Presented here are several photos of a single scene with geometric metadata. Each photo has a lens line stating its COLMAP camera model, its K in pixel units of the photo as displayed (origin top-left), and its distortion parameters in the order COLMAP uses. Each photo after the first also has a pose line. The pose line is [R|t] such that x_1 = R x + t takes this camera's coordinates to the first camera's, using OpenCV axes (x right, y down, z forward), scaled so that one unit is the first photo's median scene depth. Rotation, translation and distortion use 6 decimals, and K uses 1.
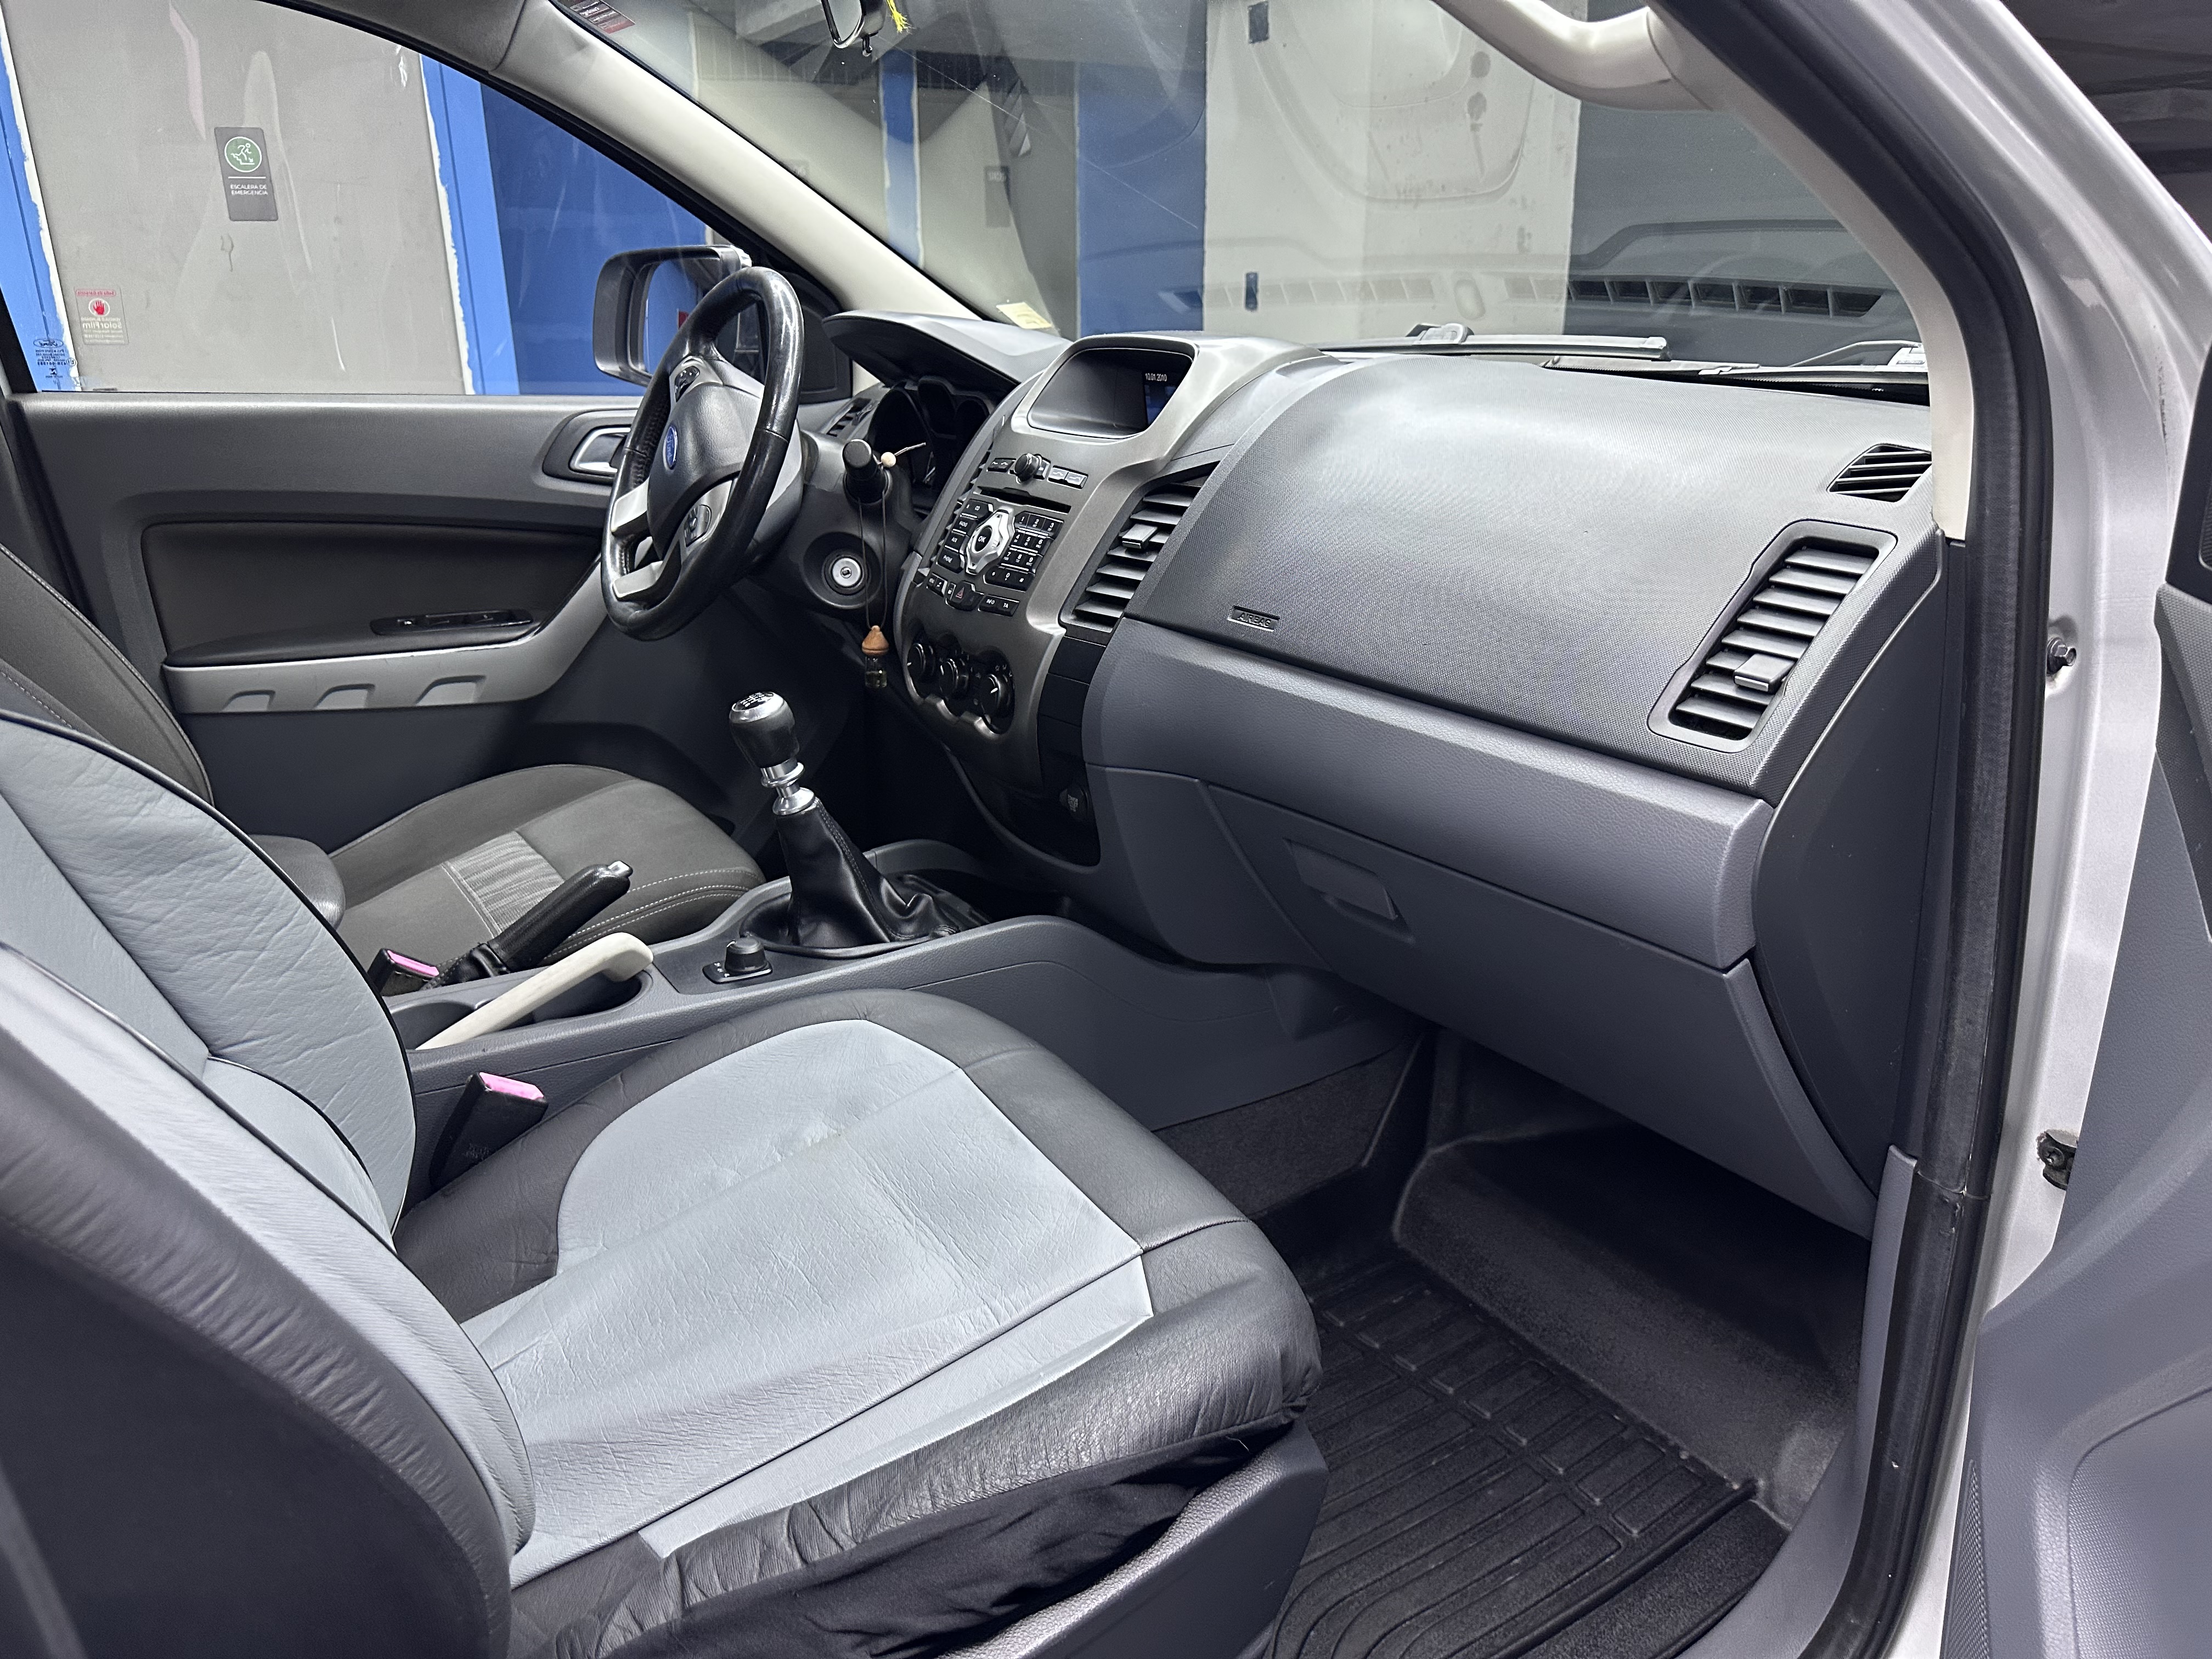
lens RADIAL K [[1545.5, 0, 1112.1], [0, 1545.5, 819.8], [0, 0, 1]] dist [0.158764, -0.229786]
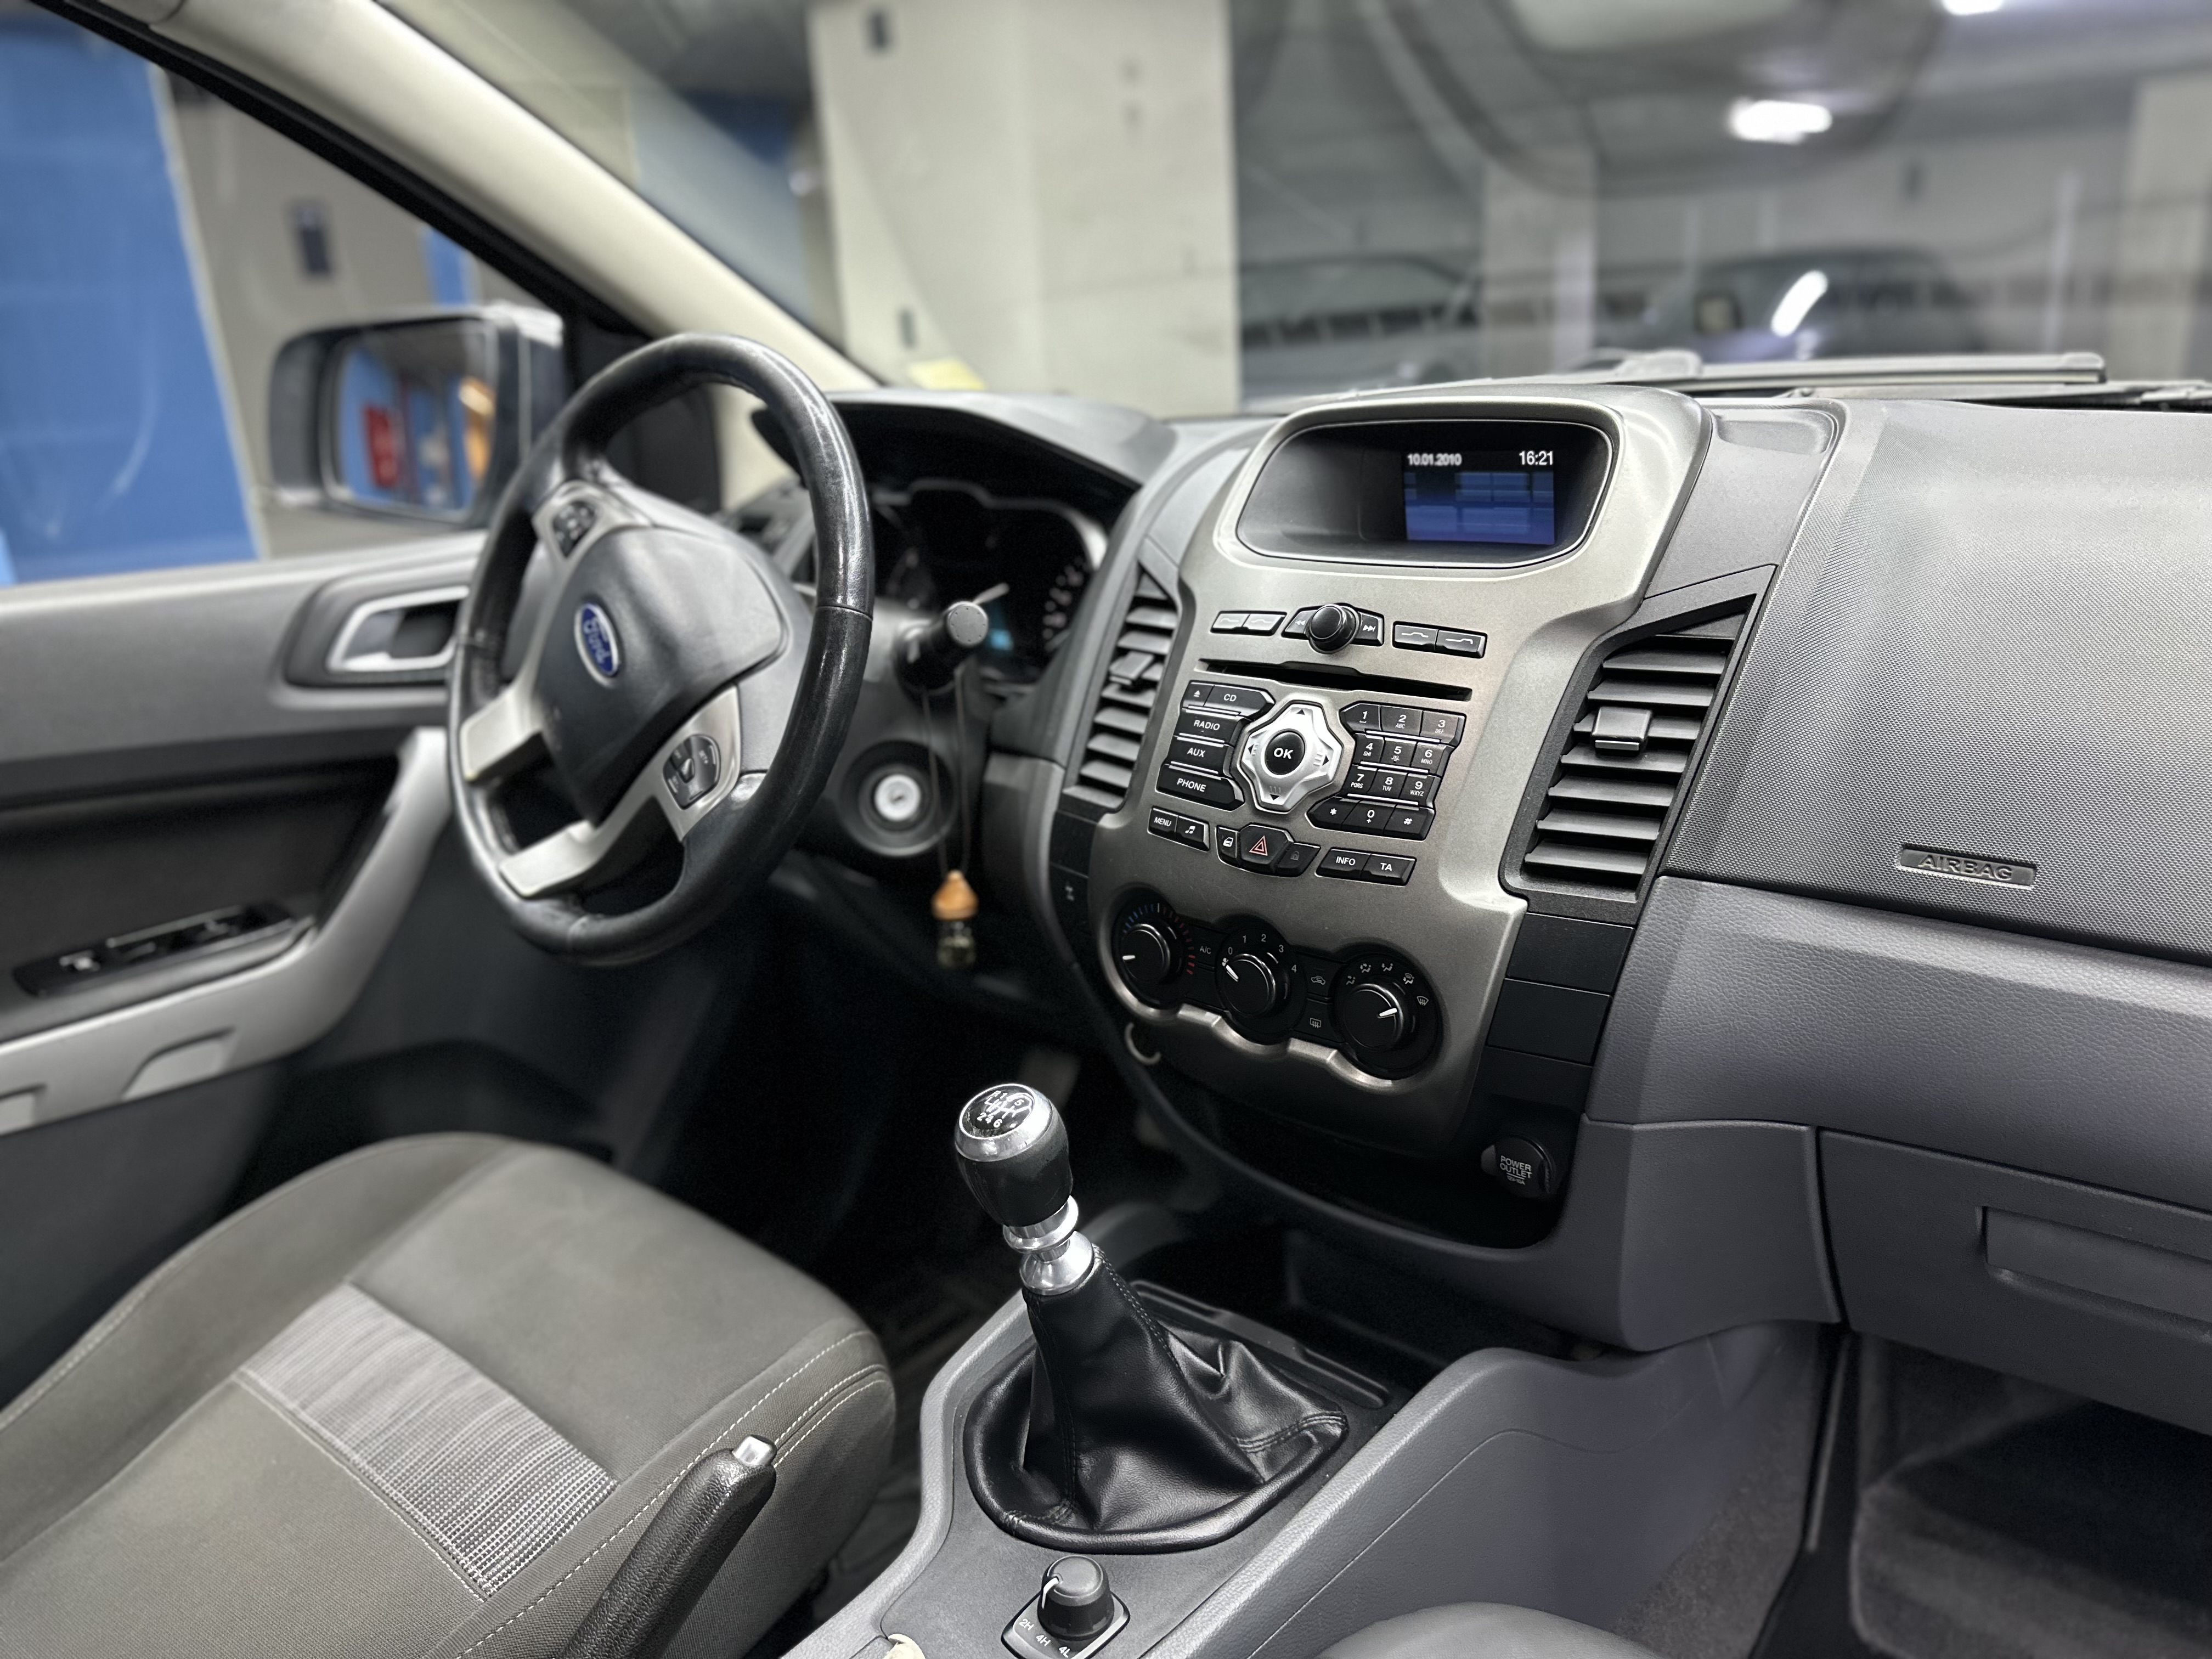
lens RADIAL K [[1545.5, 0, 1112.1], [0, 1545.5, 819.8], [0, 0, 1]] dist [0.158764, -0.229786]
pose [[0.954292, -0.145784, 0.260910, -0.305230], [0.150885, 0.988551, 0.000482, -0.164184], [-0.257993, 0.038908, 0.965363, 0.434767]]
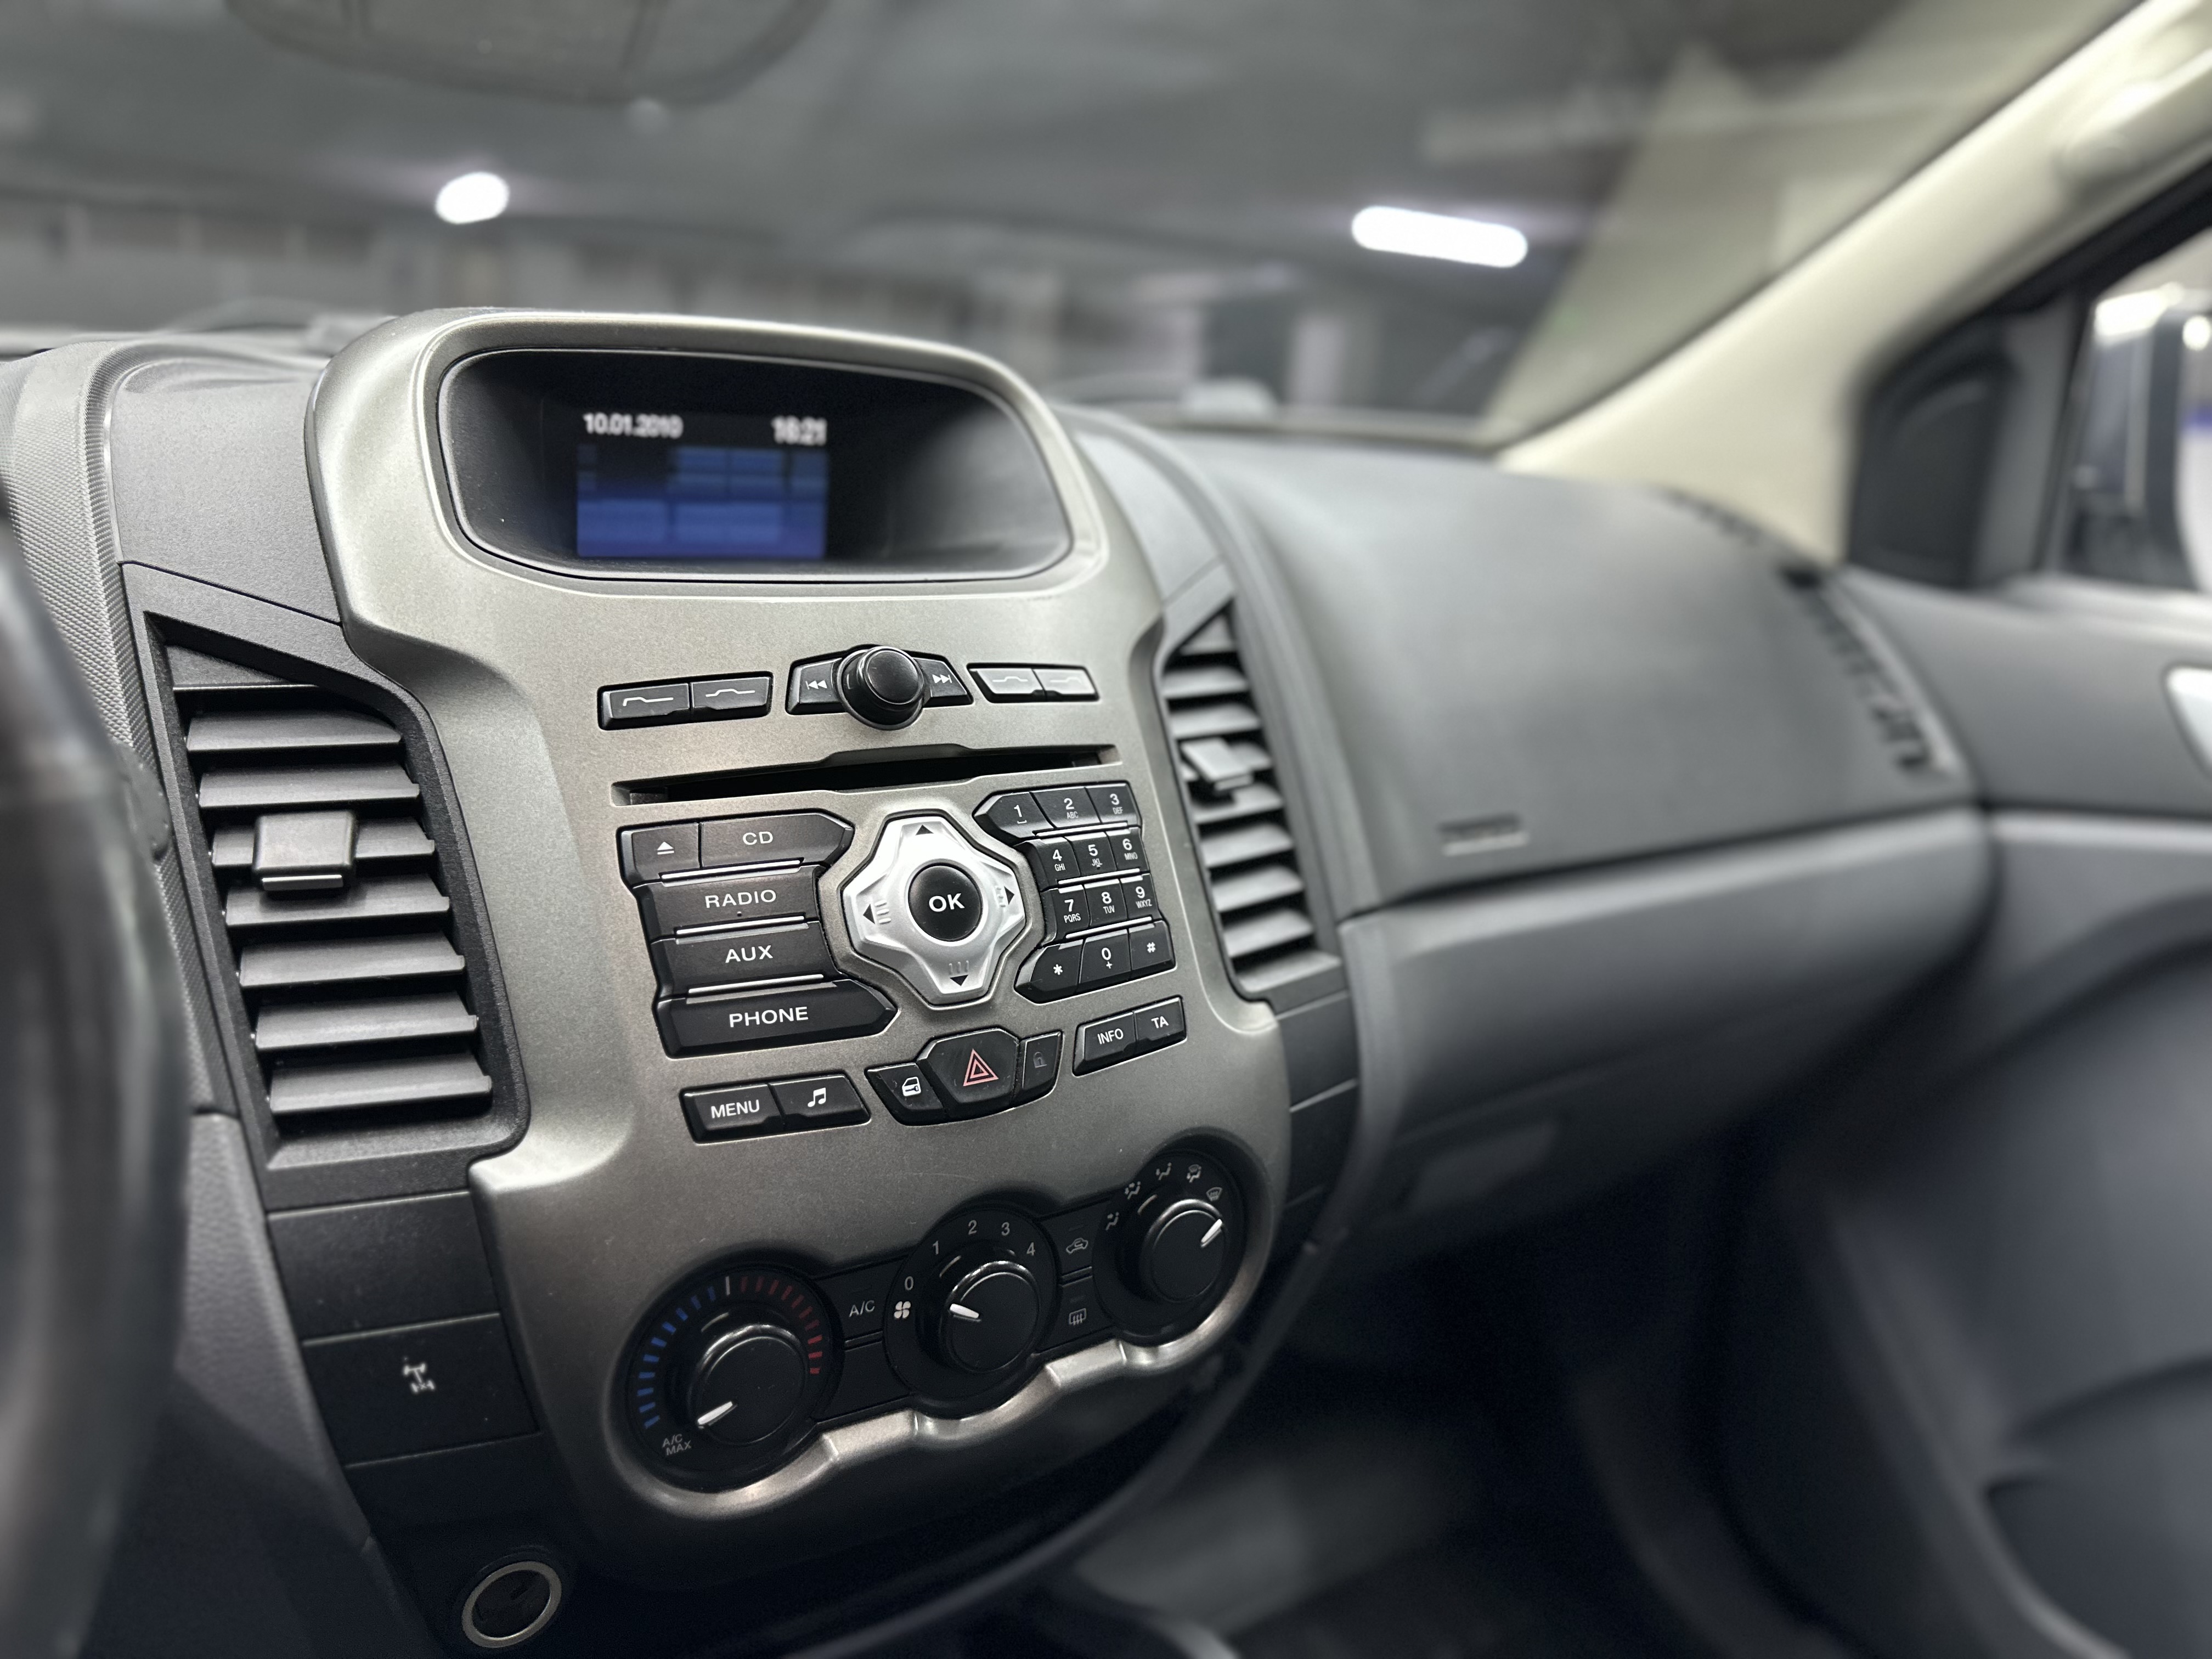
lens RADIAL K [[1578.4, 0, 1133.0], [0, 1578.4, 837.8], [0, 0, 1]] dist [0.172302, -0.332508]
pose [[-0.013733, -0.267999, 0.963321, -0.416860], [0.264275, 0.928181, 0.261990, -0.273483], [-0.964350, 0.258180, 0.058079, 0.929329]]
